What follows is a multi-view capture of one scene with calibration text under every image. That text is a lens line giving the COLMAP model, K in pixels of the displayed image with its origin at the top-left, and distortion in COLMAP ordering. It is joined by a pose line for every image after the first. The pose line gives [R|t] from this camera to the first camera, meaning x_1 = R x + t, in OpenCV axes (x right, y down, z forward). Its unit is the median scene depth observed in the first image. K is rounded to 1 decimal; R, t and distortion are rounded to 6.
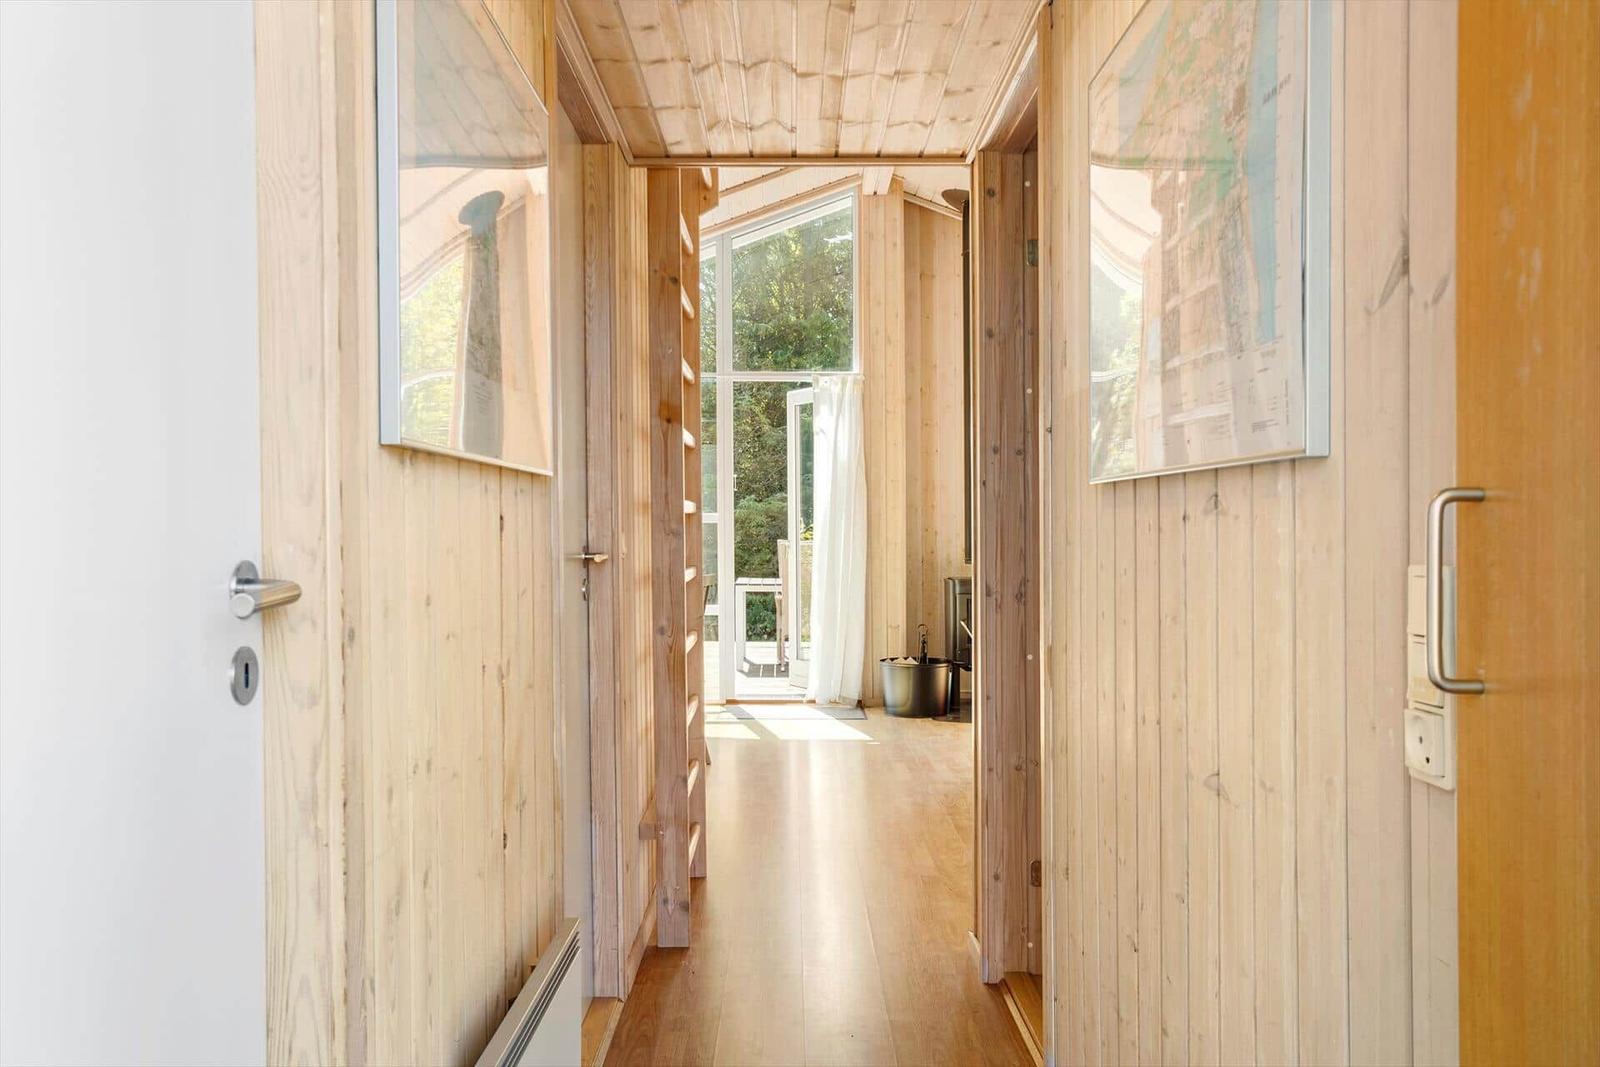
lens RADIAL K [[858.4, 0, 804.2], [0, 858.4, 541.9], [0, 0, 1]] dist [-0.049418, 0.036920]
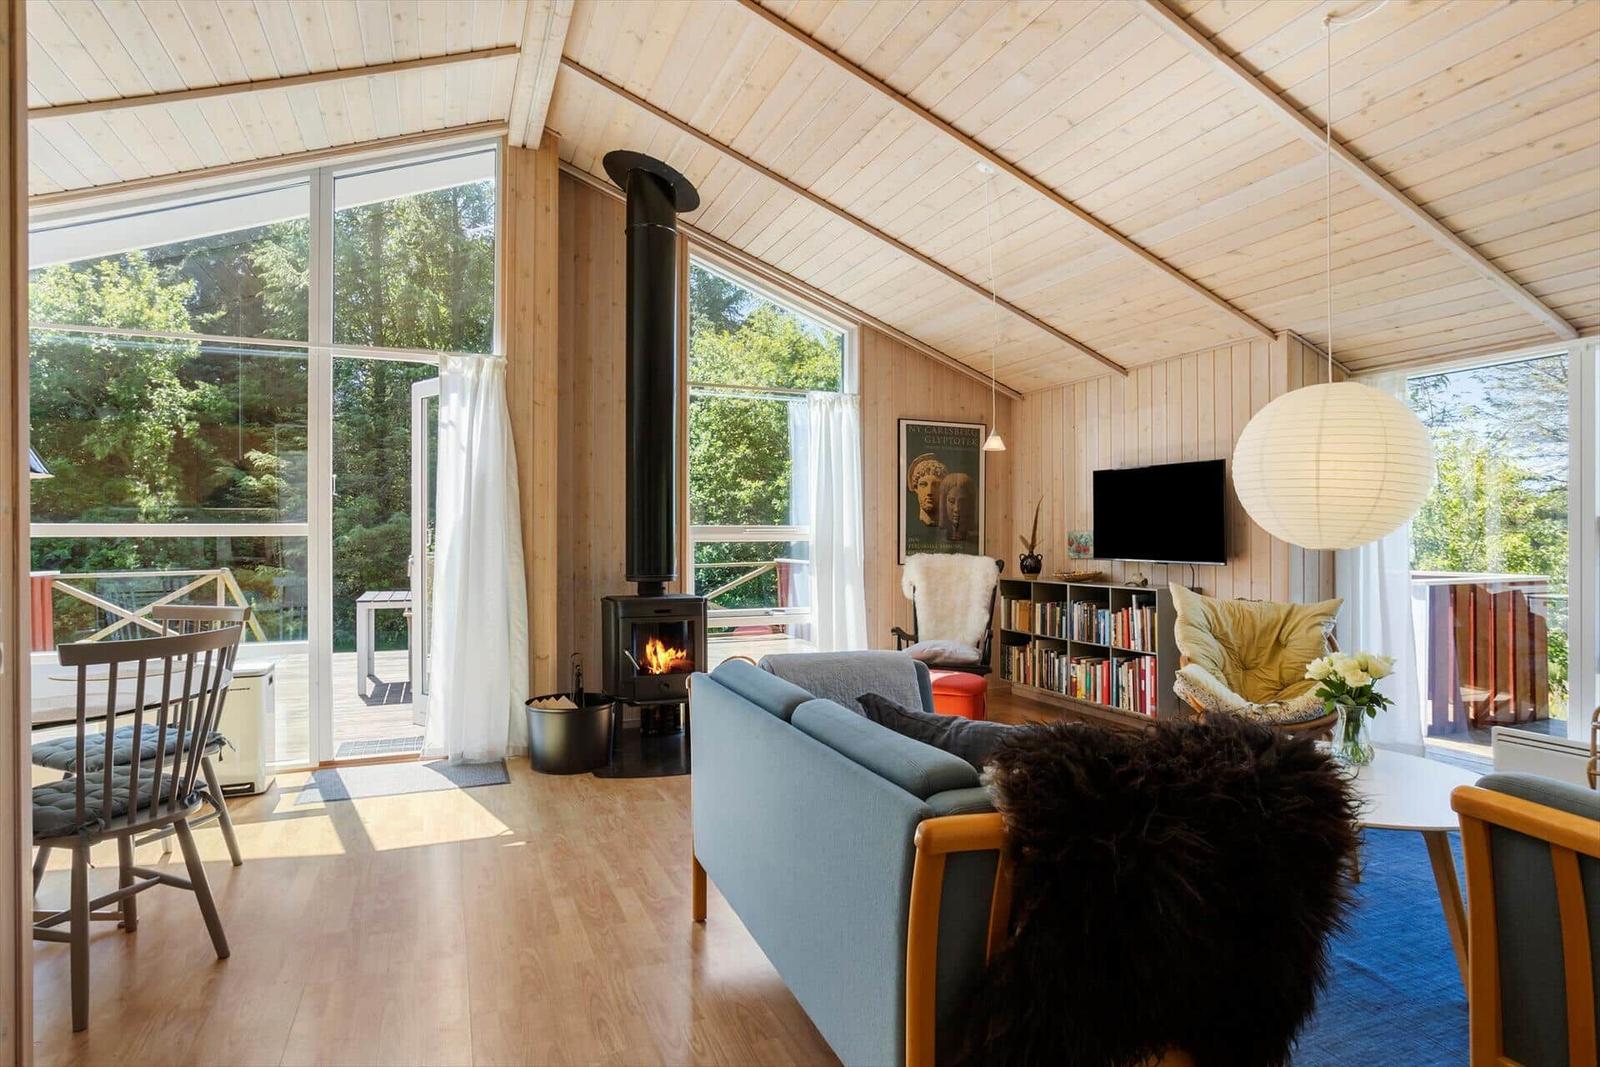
lens RADIAL K [[856.4, 0, 790.7], [0, 856.4, 540.6], [0, 0, 1]] dist [-0.049717, 0.035184]
pose [[0.923656, 0.005691, 0.383180, 0.008305], [-0.000546, 0.999908, -0.013534, -0.005064], [-0.383222, 0.012292, 0.923575, 0.132151]]
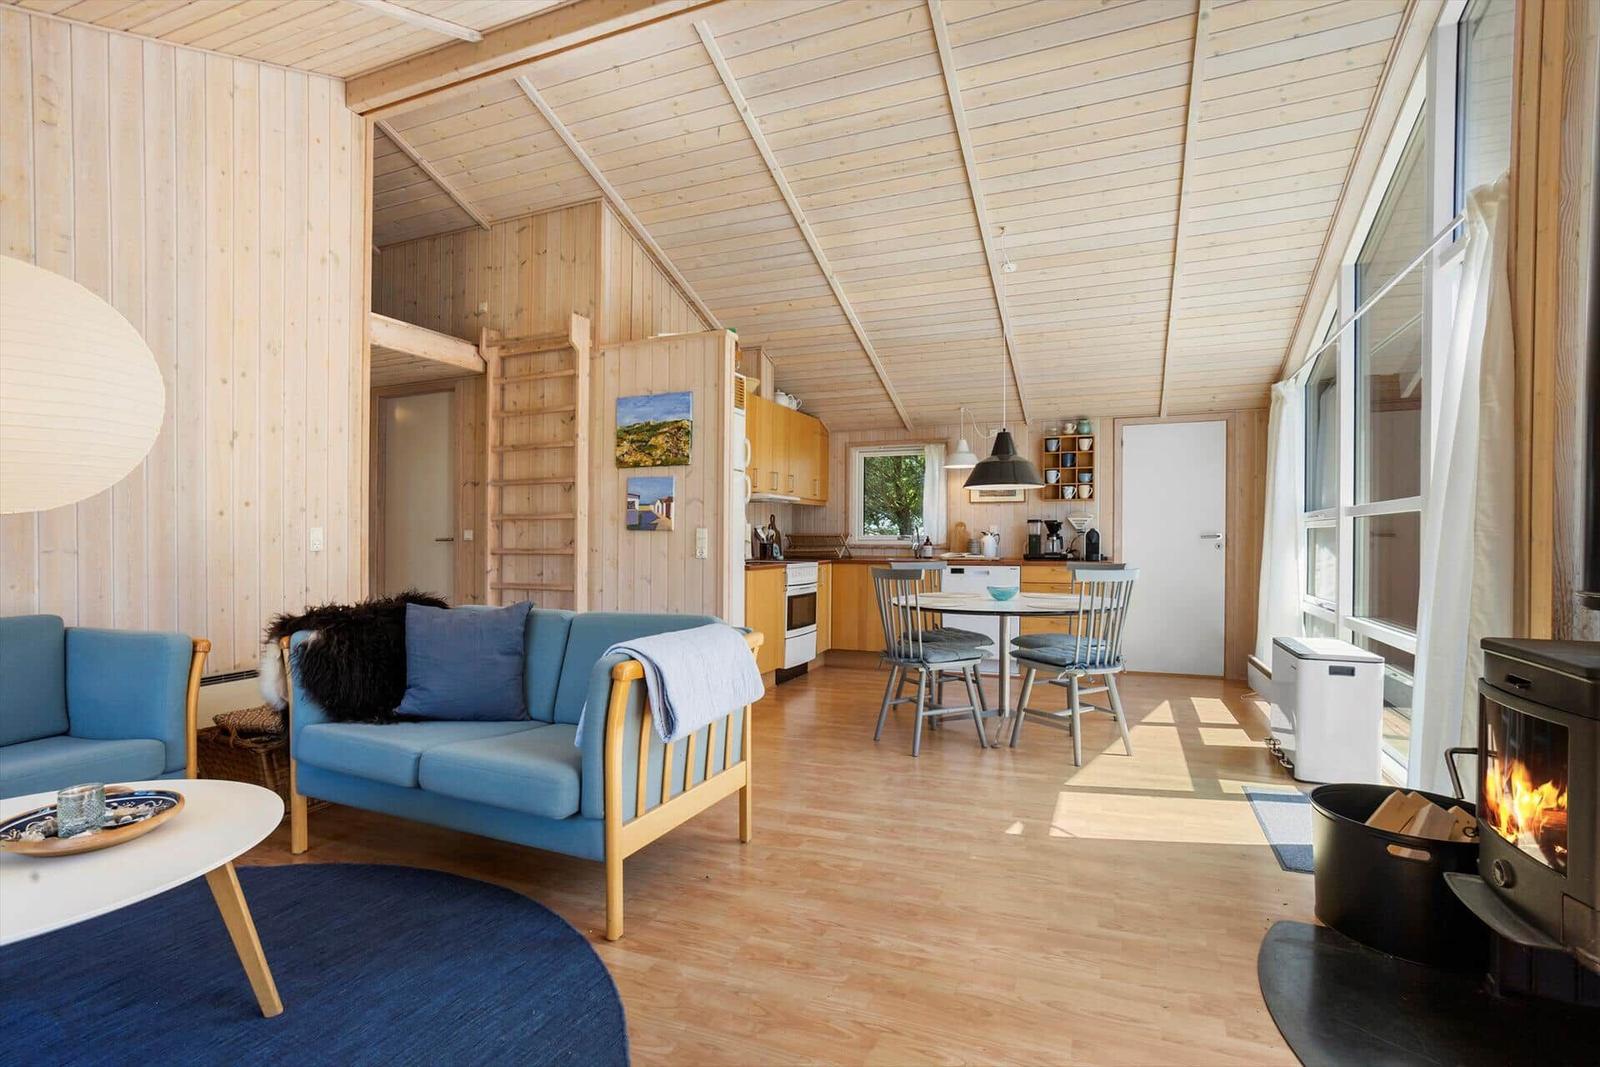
lens RADIAL K [[766.0, 0, 801.7], [0, 766.0, 555.4], [0, 0, 1]] dist [-0.013985, 0.000290]
pose [[-0.391795, 0.028517, -0.919610, 0.496084], [-0.006573, 0.999407, 0.033792, -0.002859], [0.920029, 0.019284, -0.391375, 0.713475]]
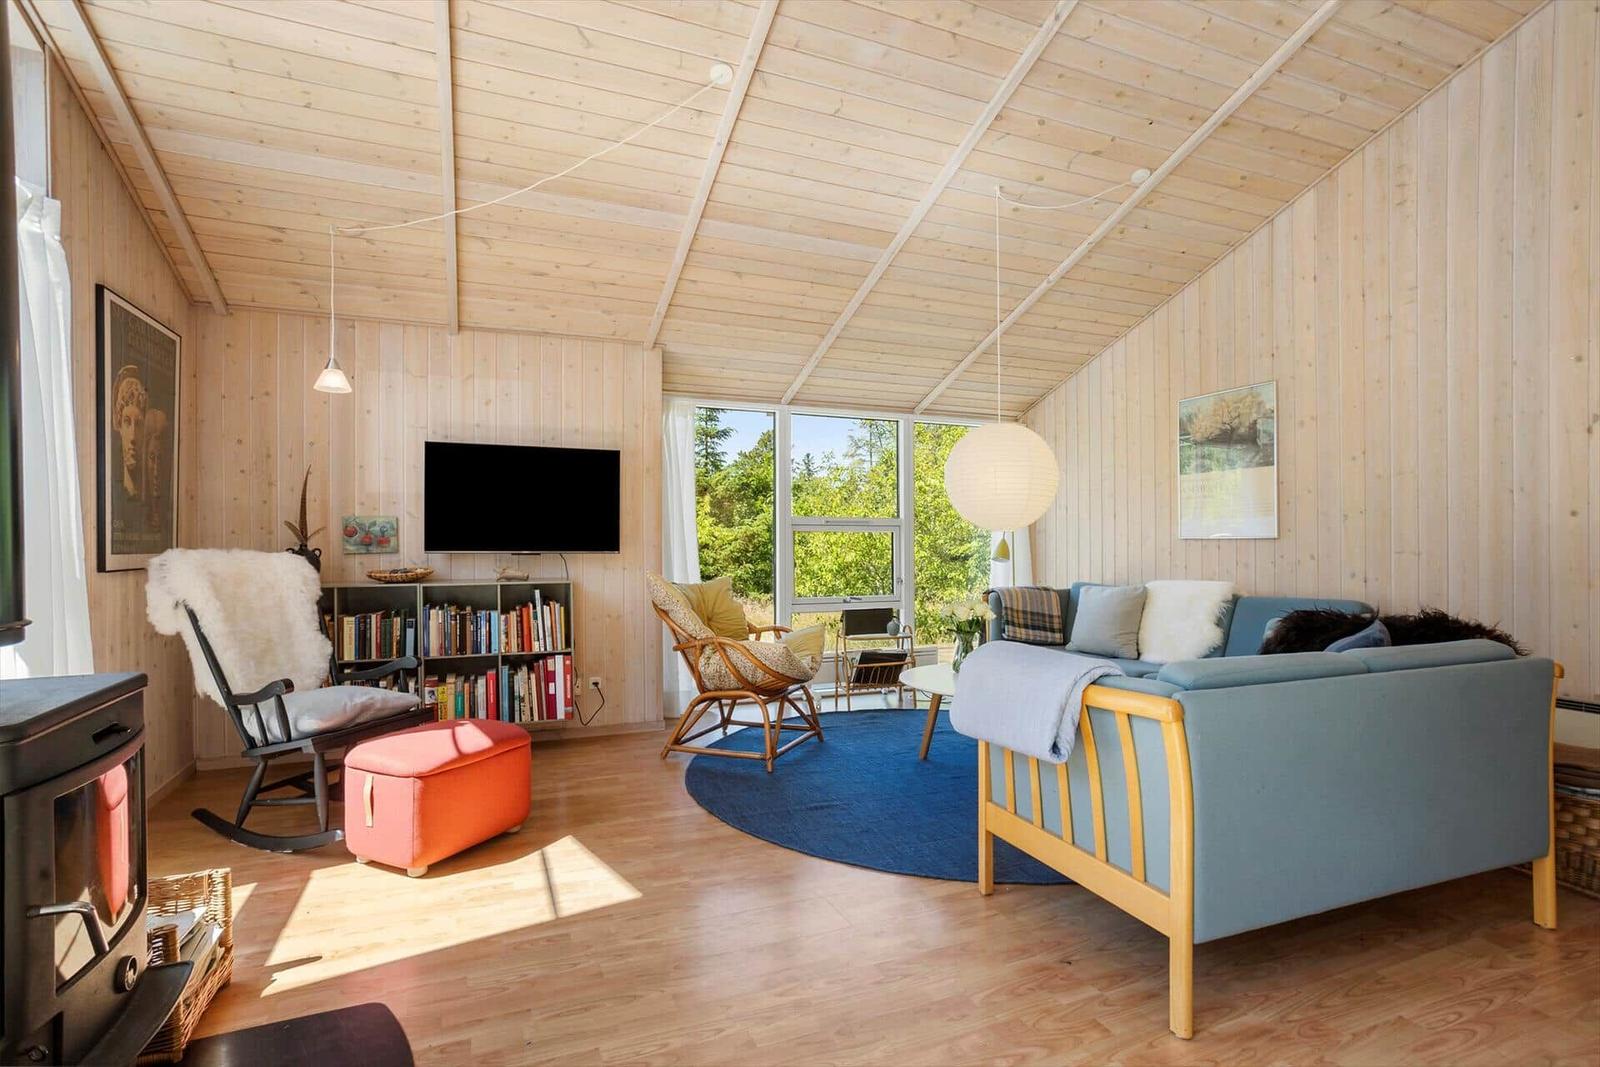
lens RADIAL K [[784.0, 0, 796.5], [0, 784.0, 540.0], [0, 0, 1]] dist [-0.054935, 0.043840]
pose [[-0.380969, 0.007285, 0.924559, -0.066354], [0.016580, 0.999862, -0.001047, -0.002731], [-0.924439, 0.014931, -0.381038, 0.740710]]
